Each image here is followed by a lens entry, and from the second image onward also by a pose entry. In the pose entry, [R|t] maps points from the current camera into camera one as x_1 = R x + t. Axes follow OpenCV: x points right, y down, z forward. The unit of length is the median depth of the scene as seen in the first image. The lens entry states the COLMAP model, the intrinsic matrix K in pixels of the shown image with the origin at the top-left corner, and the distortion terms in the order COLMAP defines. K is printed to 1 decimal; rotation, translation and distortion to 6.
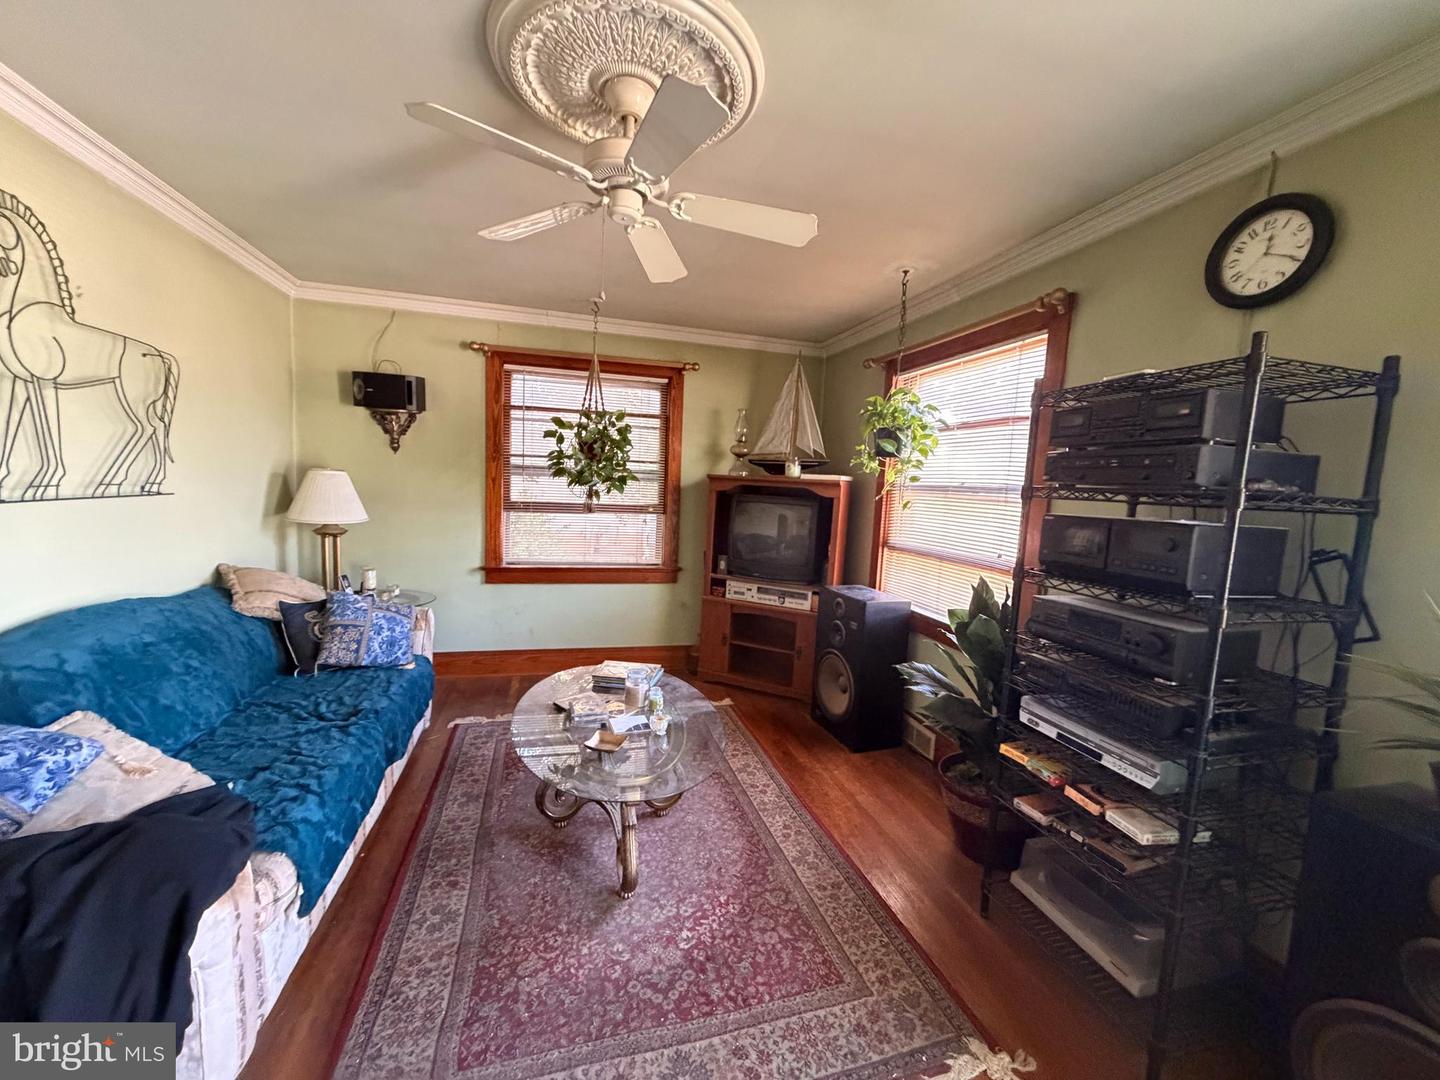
lens RADIAL K [[571.0, 0, 717.9], [0, 571.0, 540.1], [0, 0, 1]] dist [-0.001734, -0.000056]
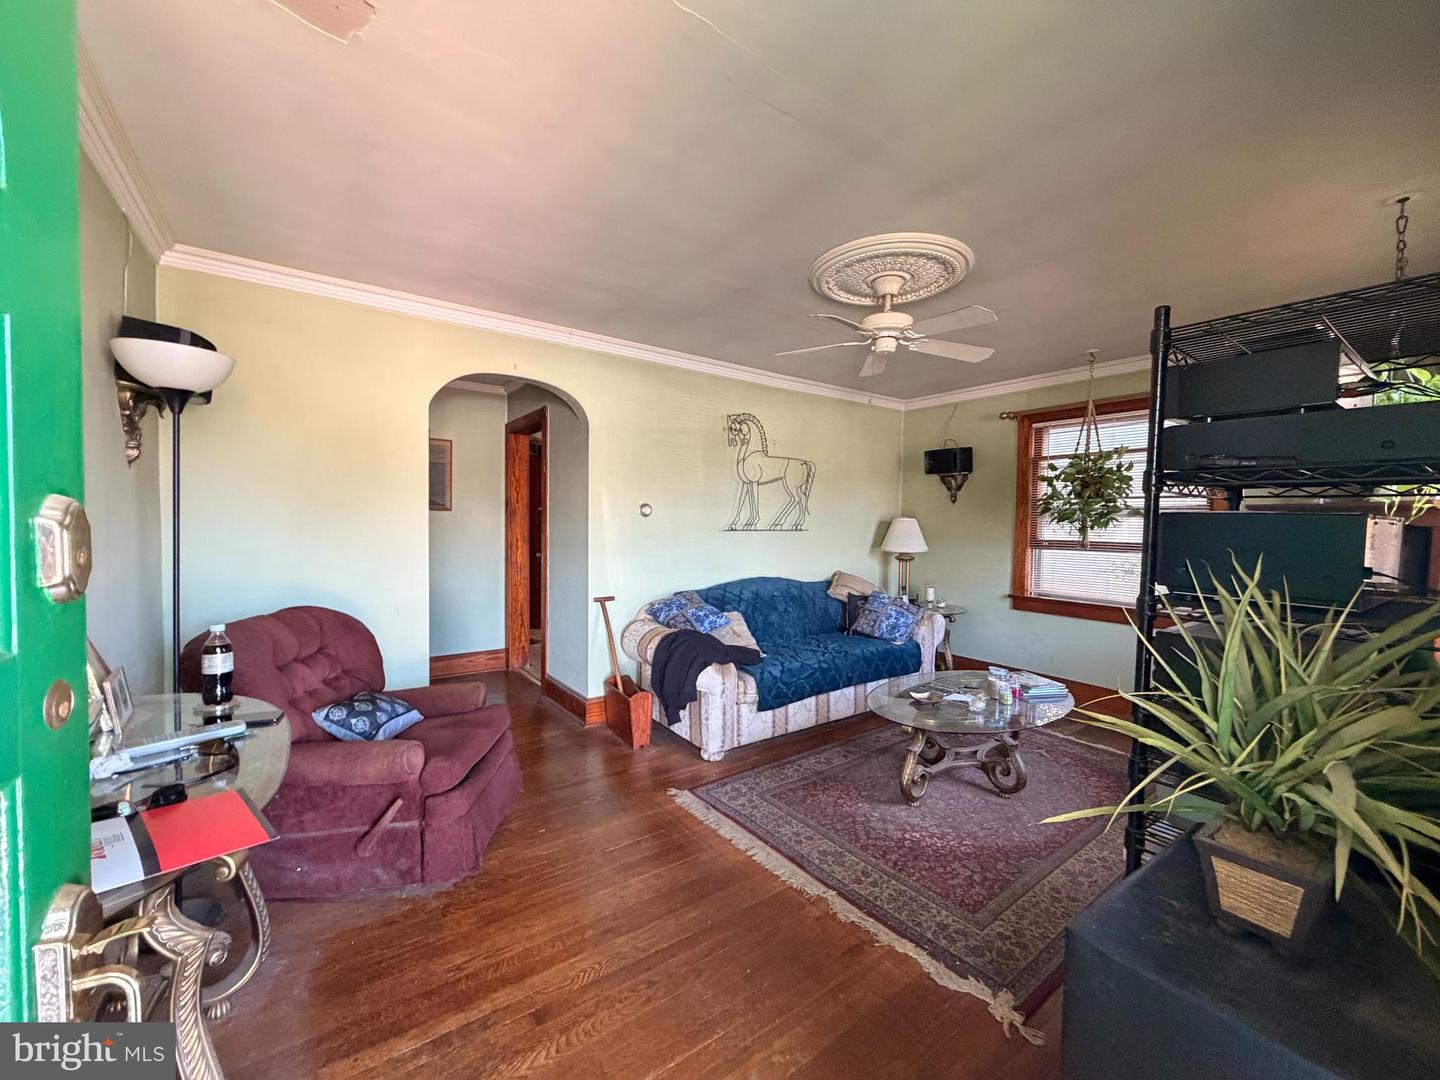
lens RADIAL K [[571.0, 0, 715.5], [0, 571.0, 540.4], [0, 0, 1]] dist [-0.001734, -0.000056]
pose [[0.348646, -0.006412, -0.937233, 0.562779], [-0.092043, 0.994909, -0.041047, 0.046072], [0.932724, 0.100577, 0.346280, 0.001803]]
